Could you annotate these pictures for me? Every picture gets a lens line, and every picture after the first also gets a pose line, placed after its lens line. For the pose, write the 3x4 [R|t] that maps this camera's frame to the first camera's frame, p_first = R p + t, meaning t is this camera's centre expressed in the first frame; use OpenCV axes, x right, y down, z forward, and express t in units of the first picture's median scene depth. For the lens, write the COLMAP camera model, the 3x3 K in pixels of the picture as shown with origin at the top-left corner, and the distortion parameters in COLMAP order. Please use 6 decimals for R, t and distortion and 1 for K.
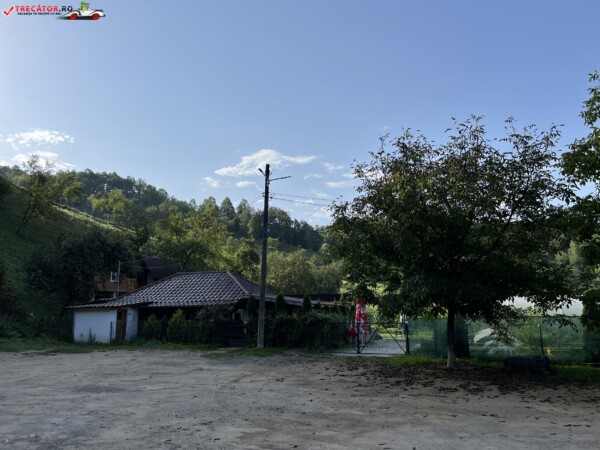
lens RADIAL K [[459.1, 0, 301.0], [0, 459.1, 220.1], [0, 0, 1]] dist [0.030035, -0.027964]
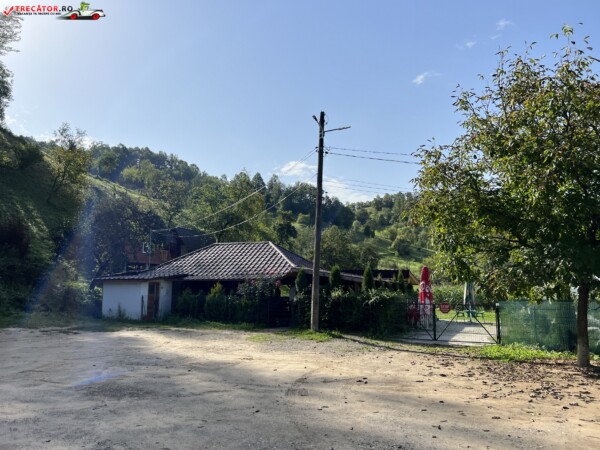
lens RADIAL K [[459.1, 0, 299.6], [0, 459.1, 228.2], [0, 0, 1]] dist [0.030035, -0.027964]
pose [[0.997738, 0.009858, -0.066489, -0.052012], [-0.005362, 0.997708, 0.067460, 0.029218], [0.067002, -0.066951, 0.995504, 0.146069]]
